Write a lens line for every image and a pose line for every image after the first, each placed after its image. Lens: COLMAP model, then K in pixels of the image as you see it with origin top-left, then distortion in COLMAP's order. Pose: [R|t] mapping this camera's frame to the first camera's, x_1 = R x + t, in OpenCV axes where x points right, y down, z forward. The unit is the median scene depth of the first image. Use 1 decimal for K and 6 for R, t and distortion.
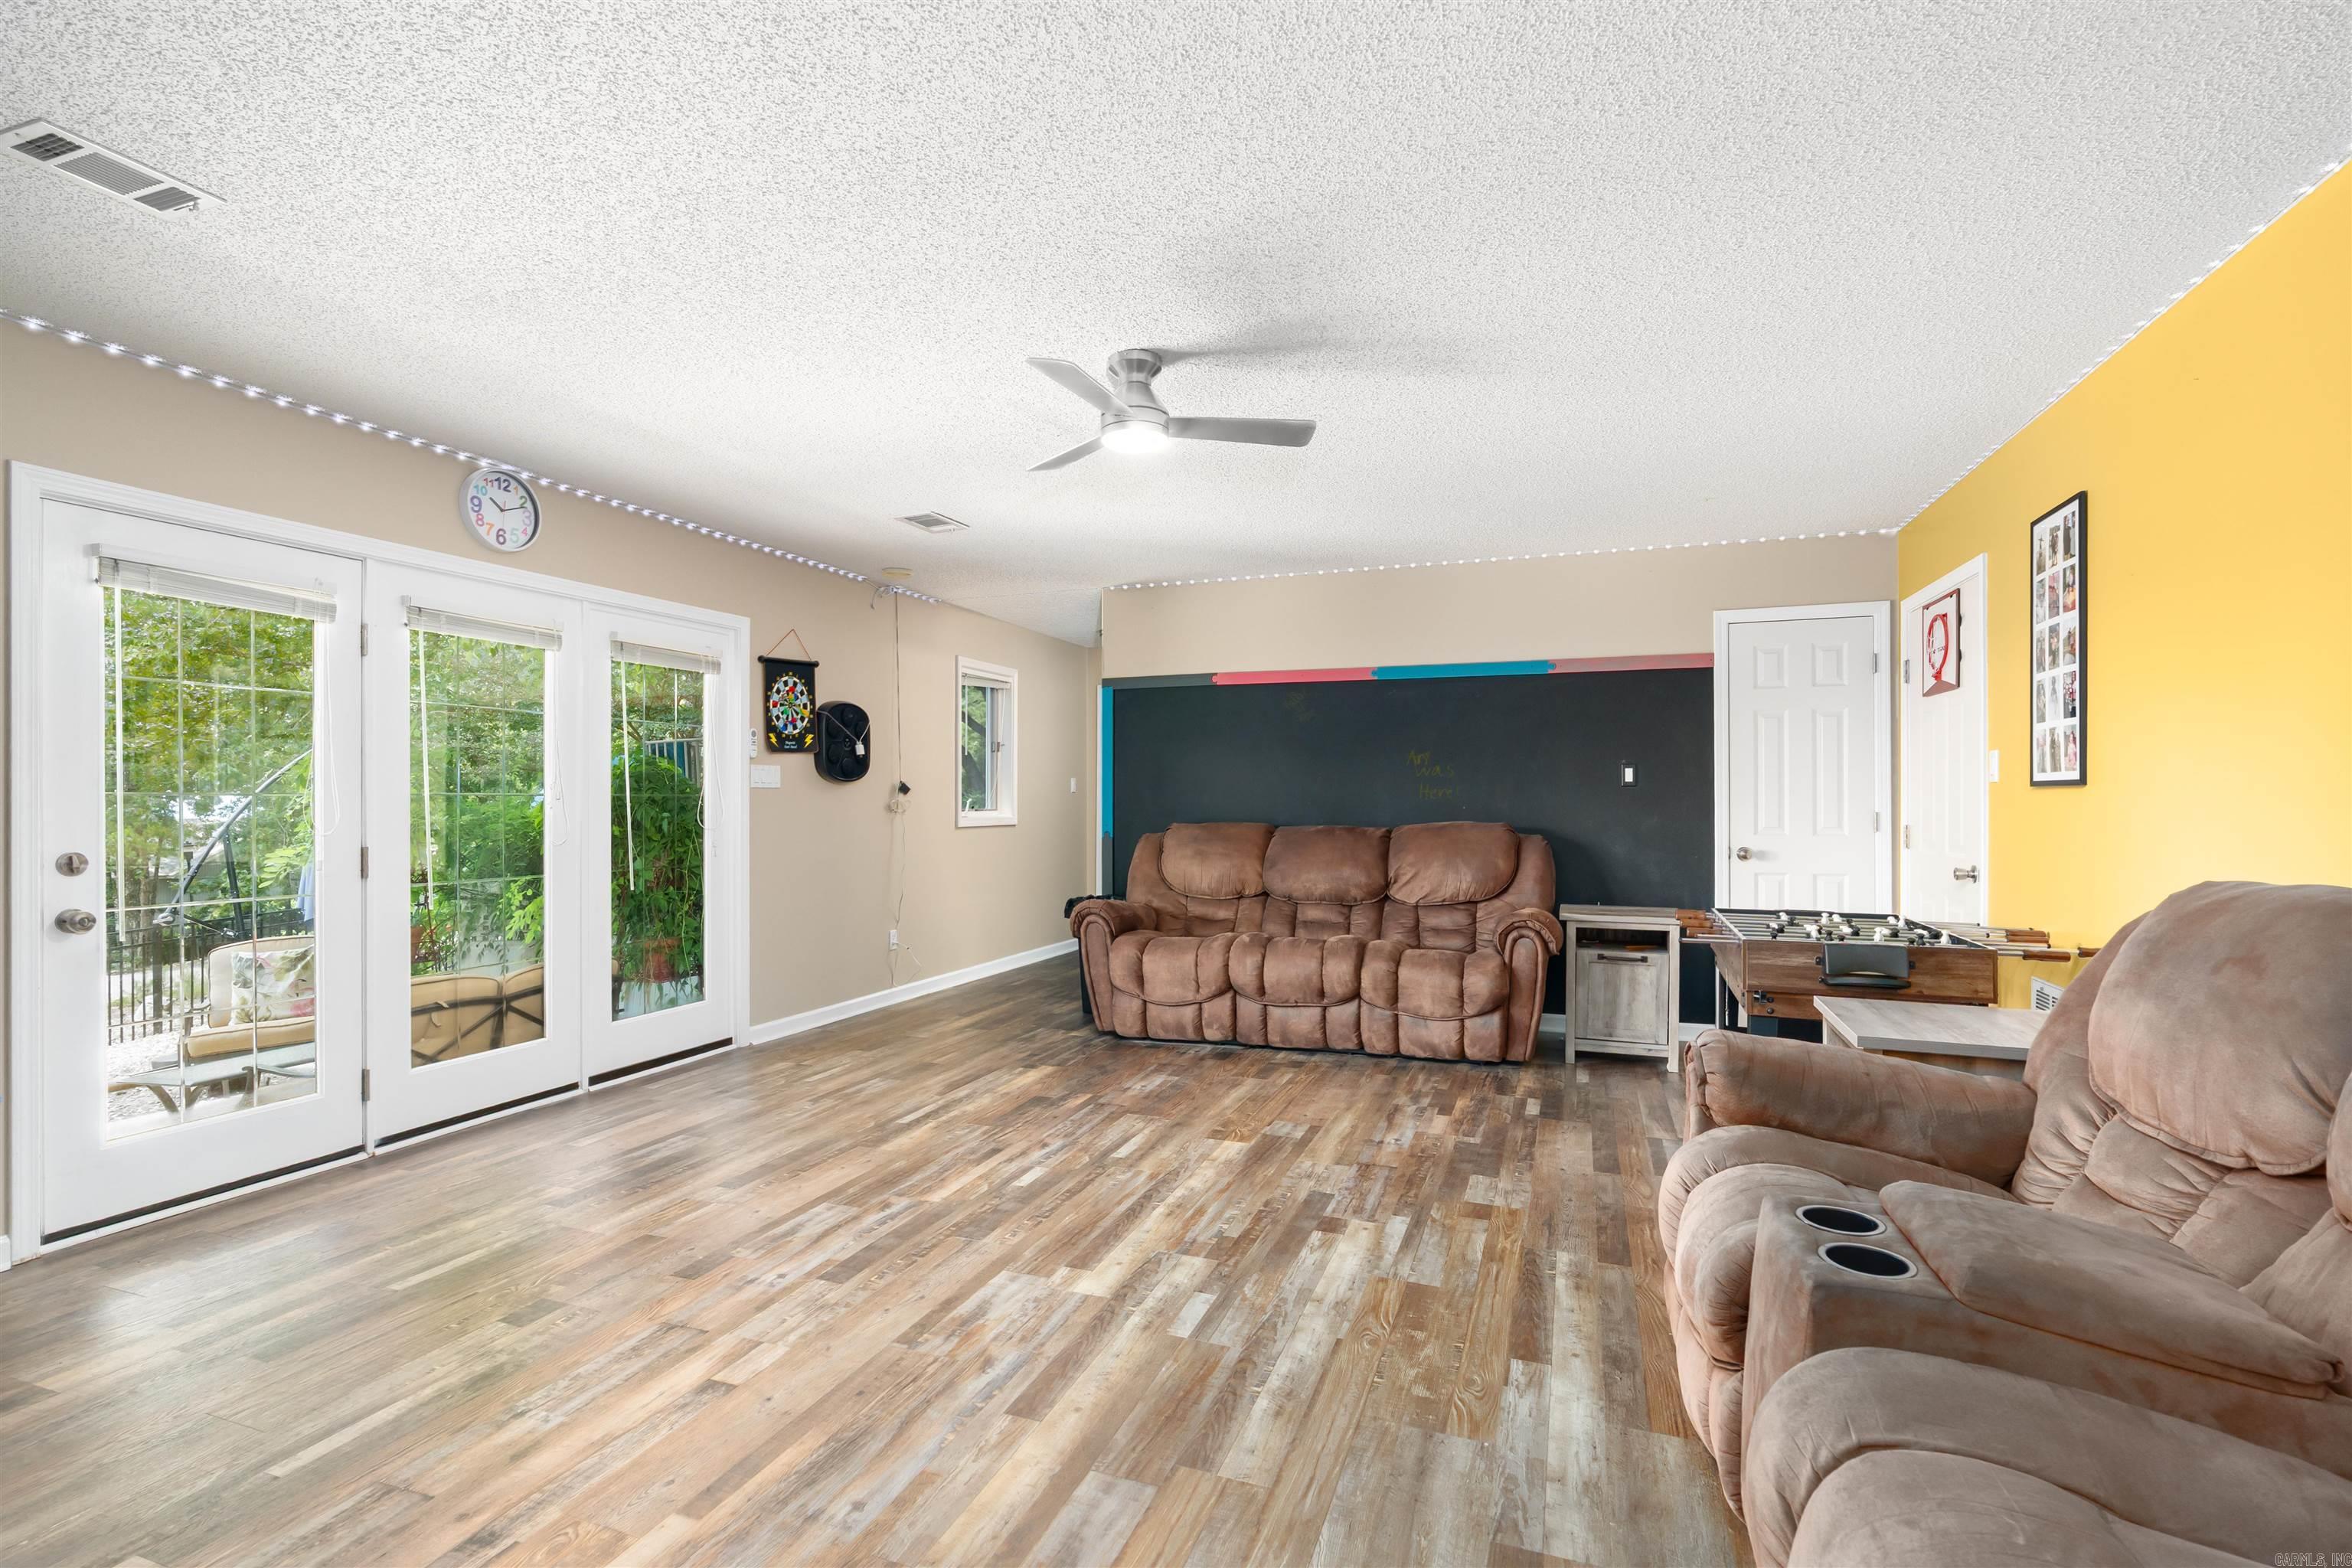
lens RADIAL K [[1060.6, 0, 1175.9], [0, 1060.6, 797.1], [0, 0, 1]] dist [-0.001032, -0.000108]
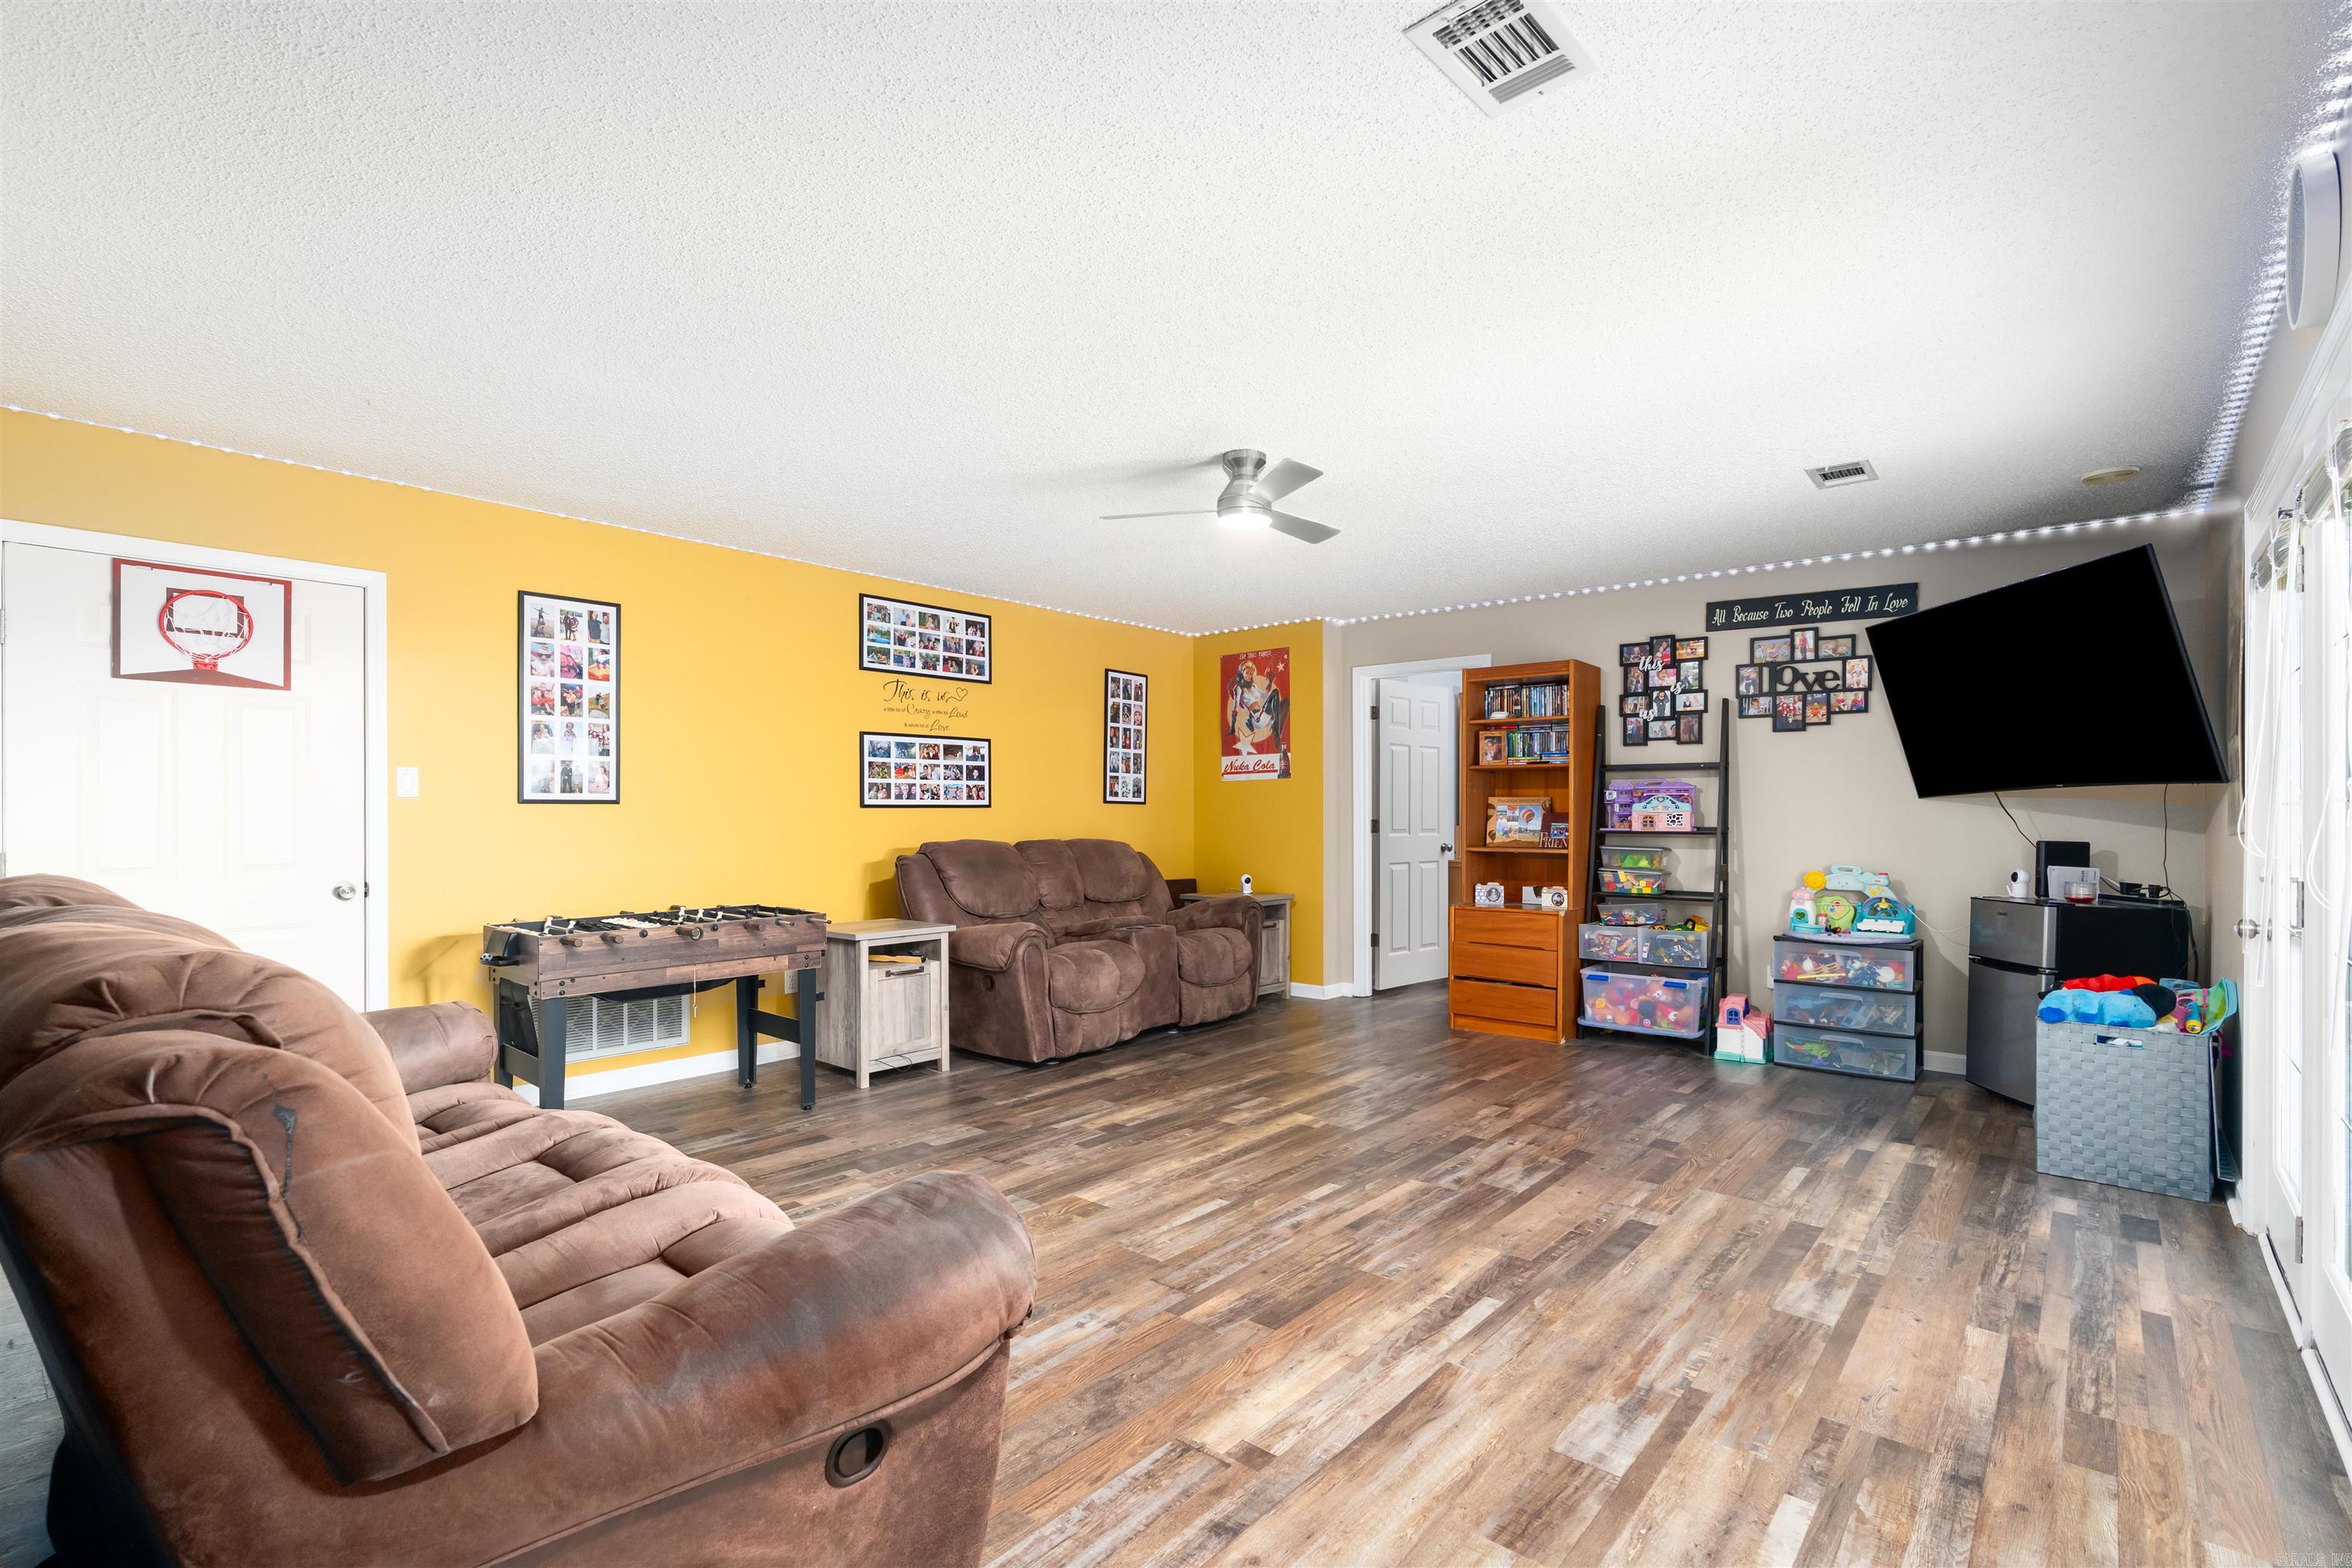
lens RADIAL K [[1060.6, 0, 1177.4], [0, 1060.6, 803.4], [0, 0, 1]] dist [-0.001032, -0.000108]
pose [[-0.935178, 0.006260, 0.354124, -0.388039], [0.002178, 0.999927, -0.011923, 0.007393], [-0.354172, -0.010378, -0.935123, 2.108245]]
